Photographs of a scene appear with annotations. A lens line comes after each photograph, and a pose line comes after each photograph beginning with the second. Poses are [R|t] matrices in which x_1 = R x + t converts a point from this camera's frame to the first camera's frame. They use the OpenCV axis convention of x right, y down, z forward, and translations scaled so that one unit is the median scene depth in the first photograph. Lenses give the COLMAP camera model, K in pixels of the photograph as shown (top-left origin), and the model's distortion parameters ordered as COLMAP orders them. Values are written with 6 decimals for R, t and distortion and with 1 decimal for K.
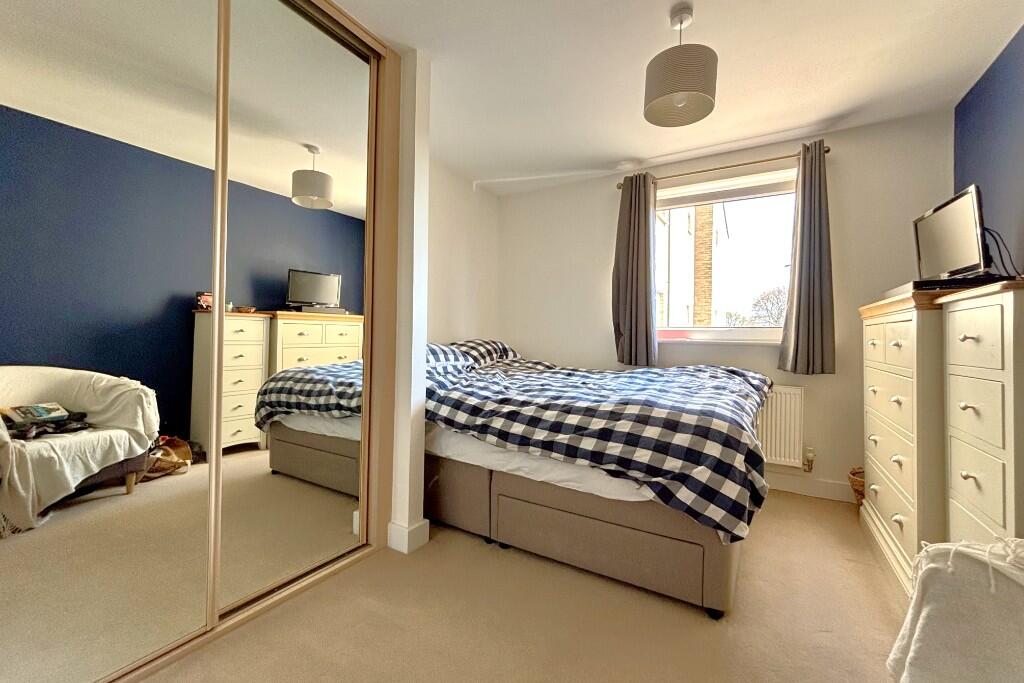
lens RADIAL K [[415.9, 0, 512.0], [0, 415.9, 341.5], [0, 0, 1]] dist [-0.001167, -0.001005]
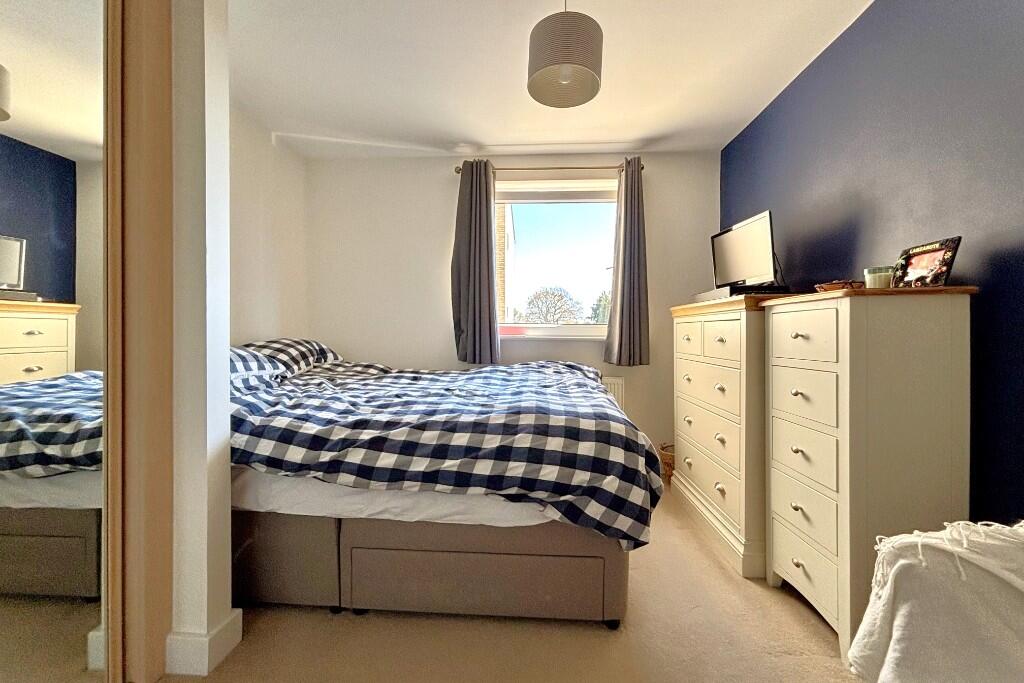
lens RADIAL K [[415.9, 0, 512.0], [0, 415.9, 341.5], [0, 0, 1]] dist [-0.001167, -0.001005]
pose [[0.883347, -0.020249, 0.468281, -0.118051], [0.013159, 0.999744, 0.018409, -0.014665], [-0.468534, -0.010099, 0.883388, 0.198930]]
